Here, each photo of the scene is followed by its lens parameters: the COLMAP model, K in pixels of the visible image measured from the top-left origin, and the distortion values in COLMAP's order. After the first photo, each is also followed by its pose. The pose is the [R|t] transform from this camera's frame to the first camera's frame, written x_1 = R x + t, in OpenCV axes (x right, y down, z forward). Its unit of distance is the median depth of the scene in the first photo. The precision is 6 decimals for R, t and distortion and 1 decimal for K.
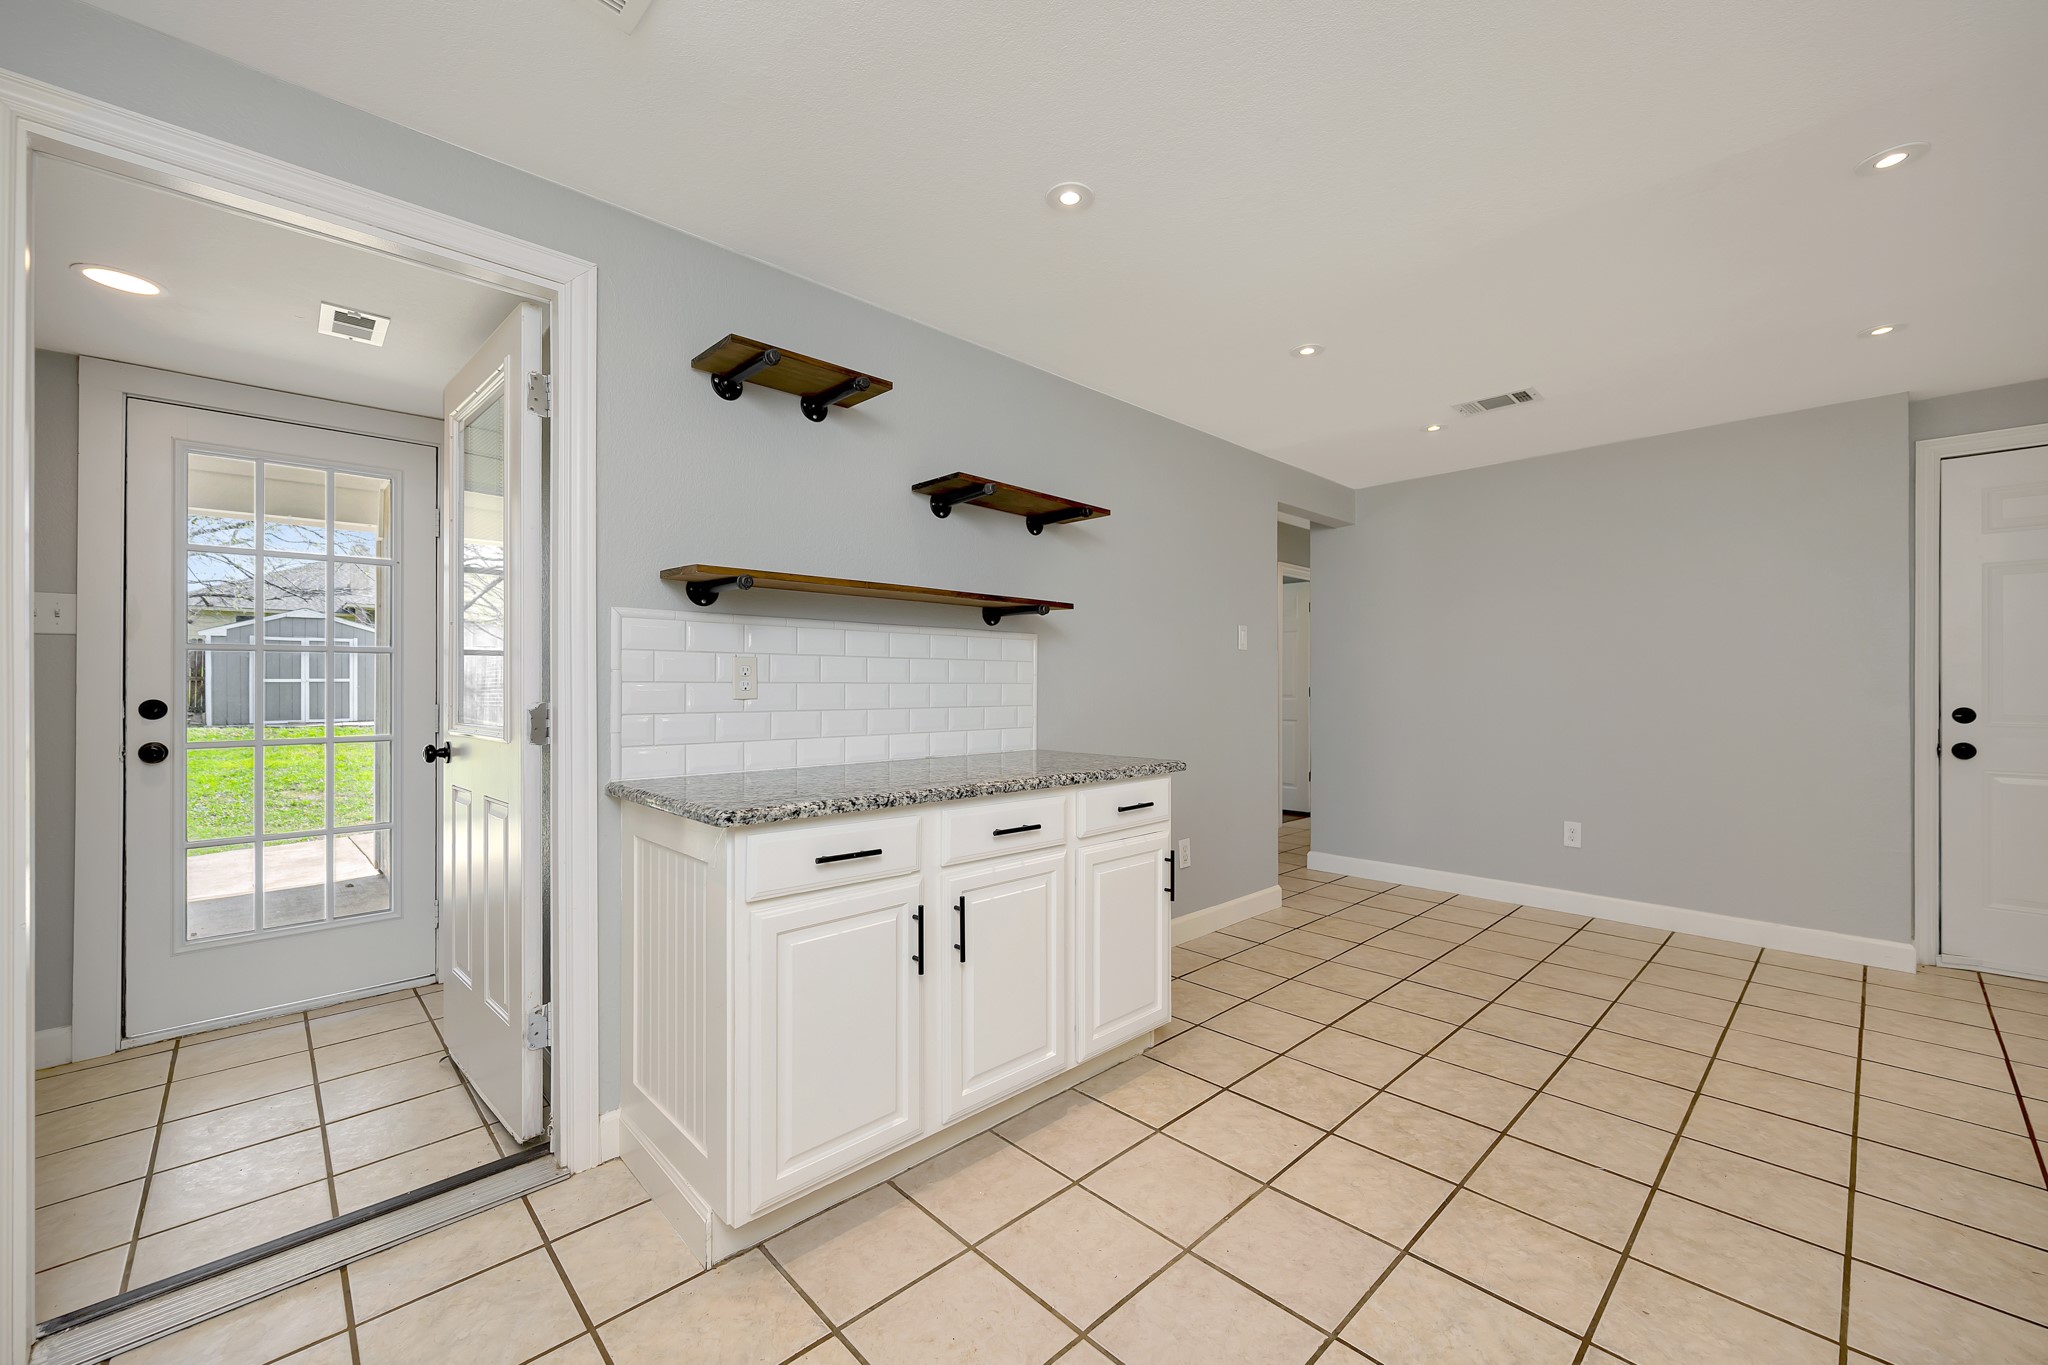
lens RADIAL K [[818.8, 0, 1023.3], [0, 818.8, 683.6], [0, 0, 1]] dist [-0.002570, -0.000792]
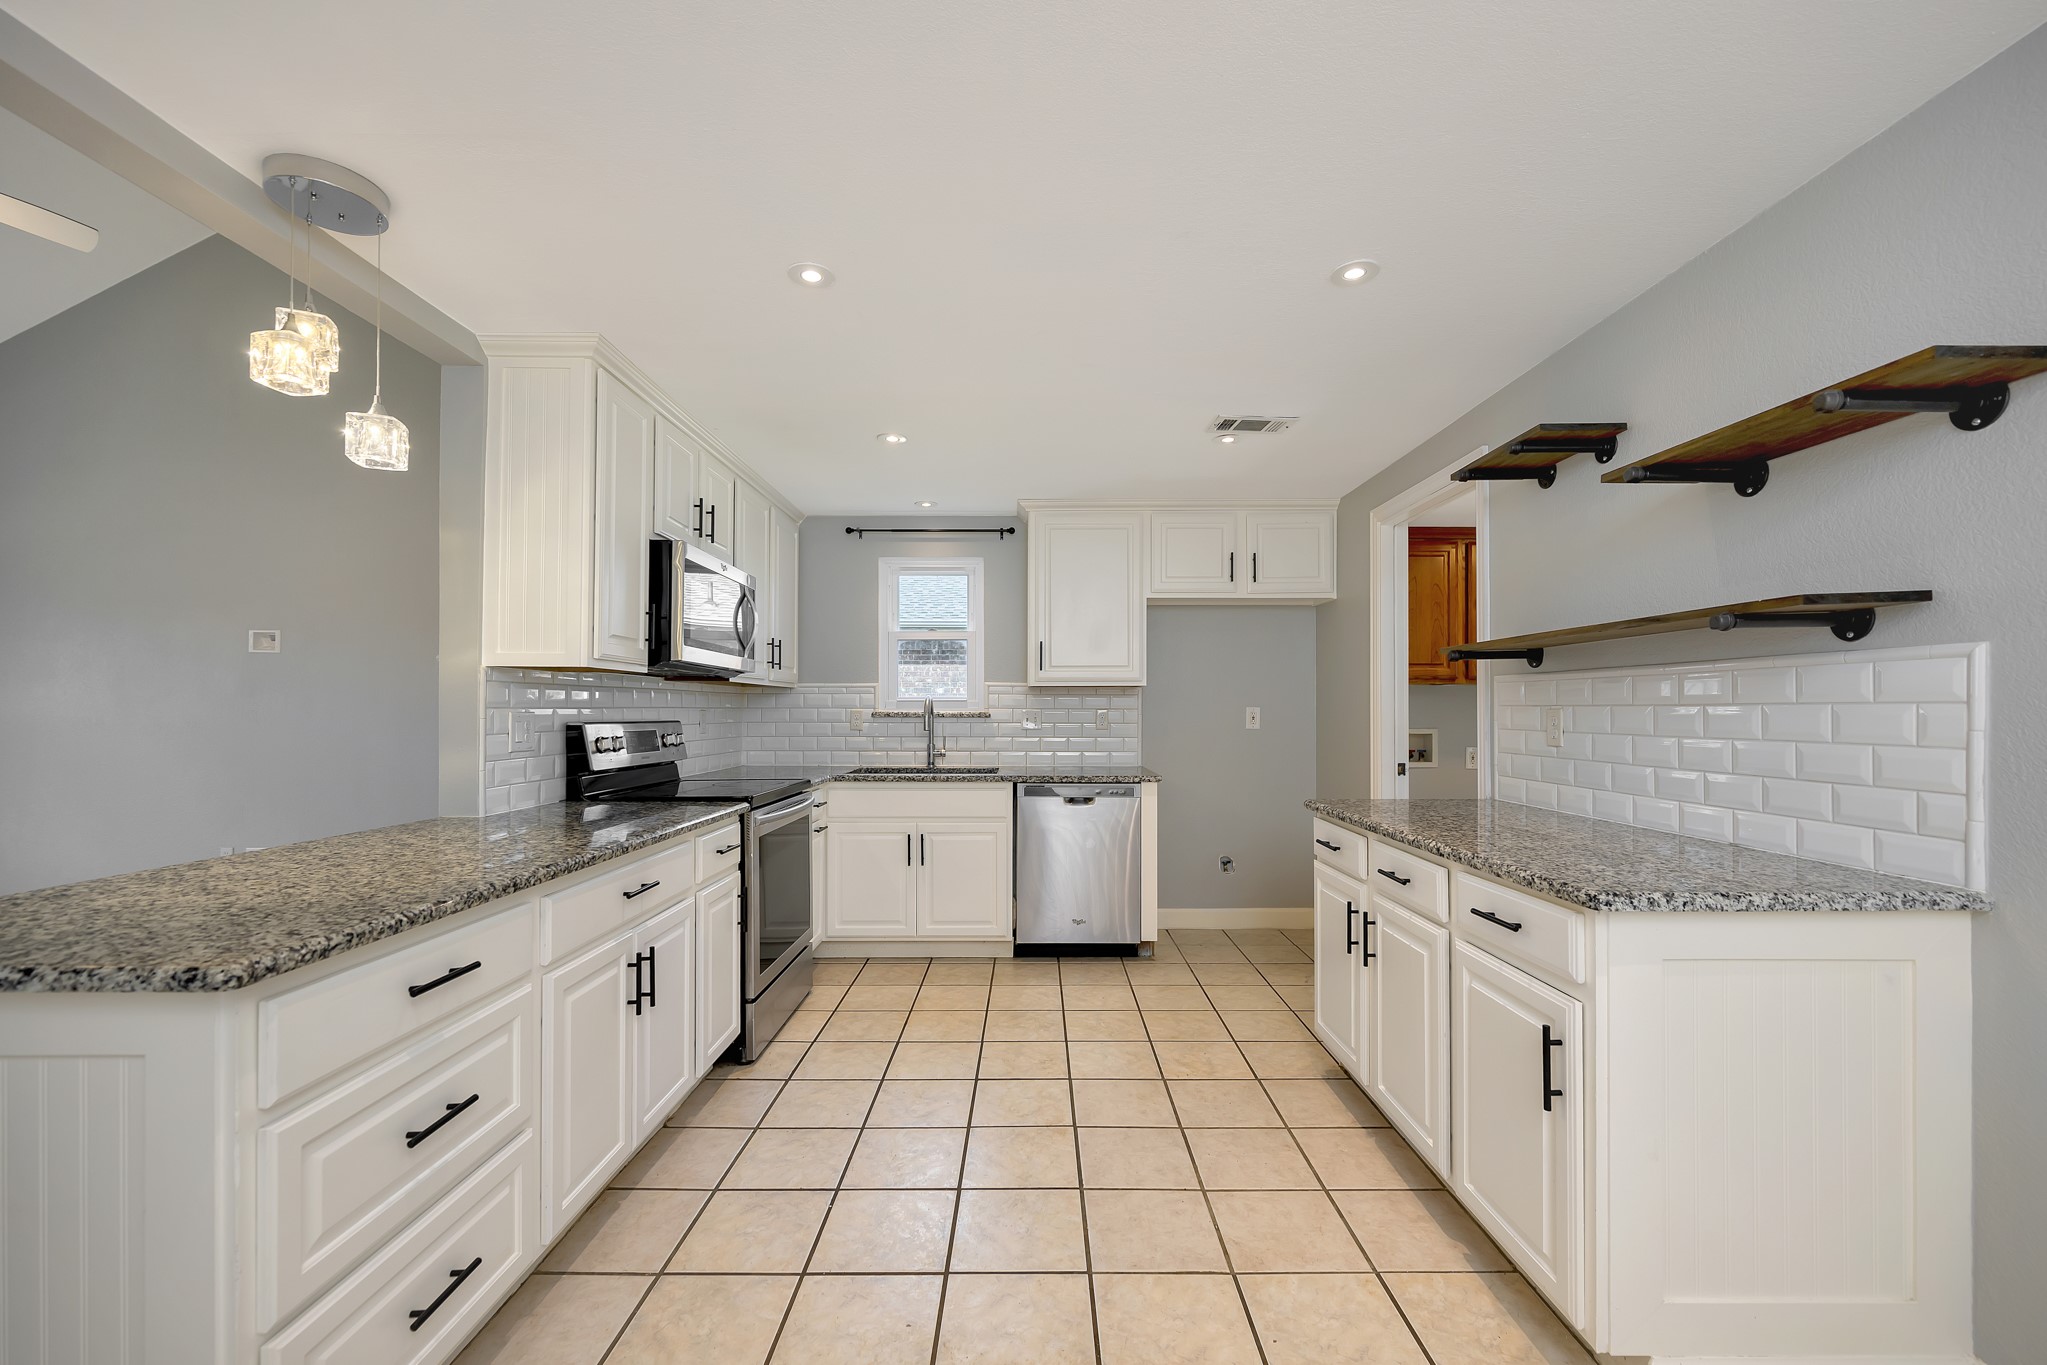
lens RADIAL K [[818.4, 0, 1025.4], [0, 818.4, 703.3], [0, 0, 1]] dist [-0.002570, -0.000792]
pose [[-0.693282, -0.004401, -0.720653, 0.944275], [0.004425, 0.999937, -0.010364, -0.030651], [0.720653, -0.010374, -0.693218, 1.207746]]
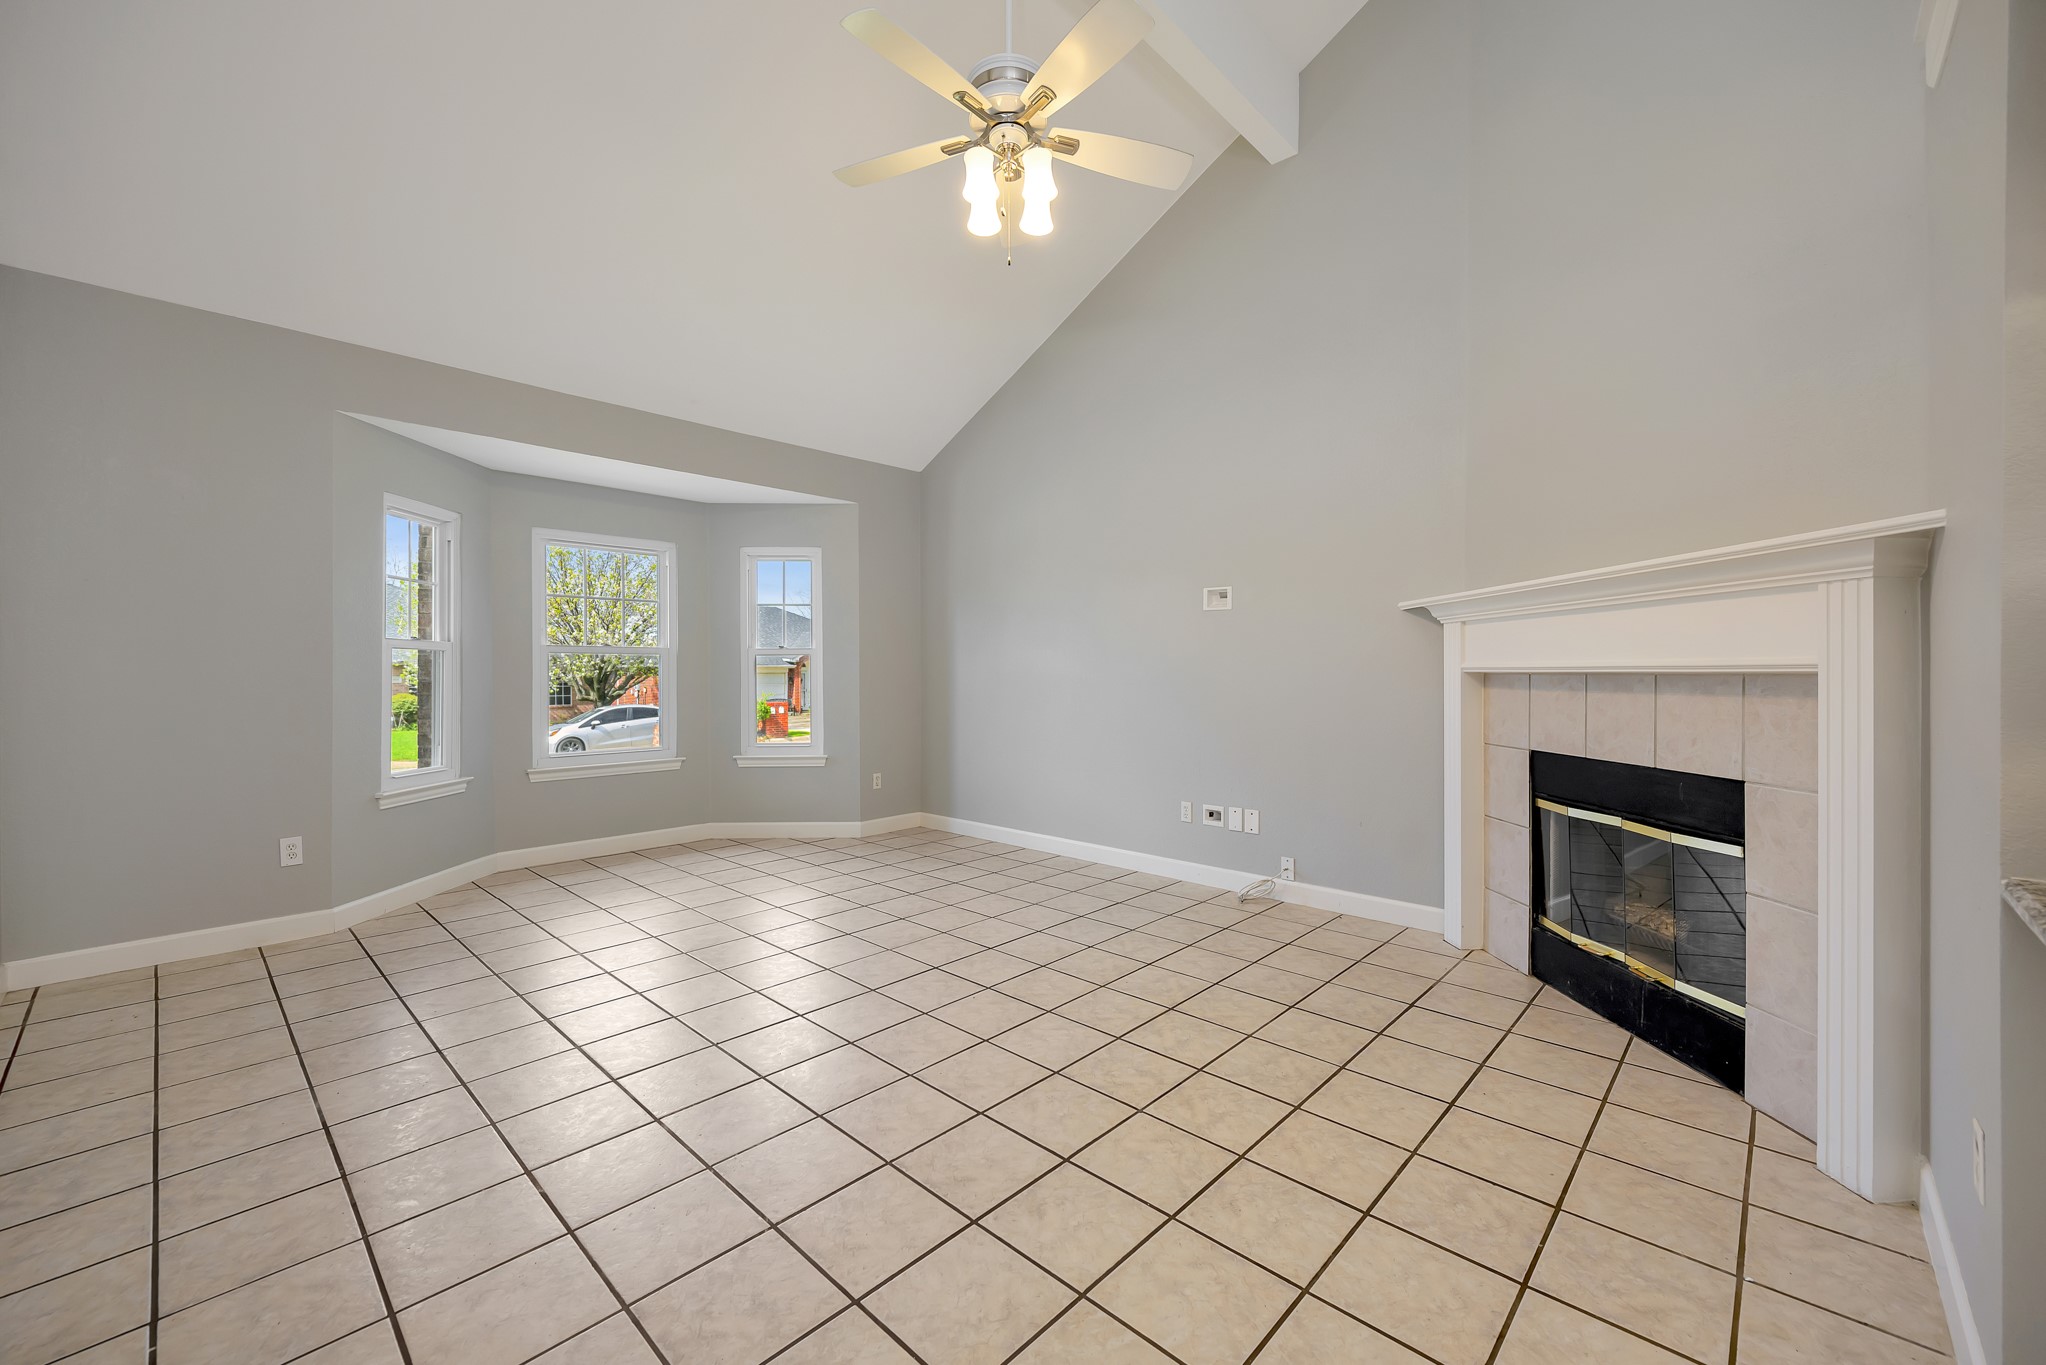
lens RADIAL K [[818.0, 0, 1027.6], [0, 818.0, 668.1], [0, 0, 1]] dist [-0.002570, -0.000792]
pose [[-0.998641, 0.004728, -0.051902, 1.359380], [0.004904, 0.999983, -0.003260, -0.036831], [0.051885, -0.003510, -0.998647, 0.435539]]
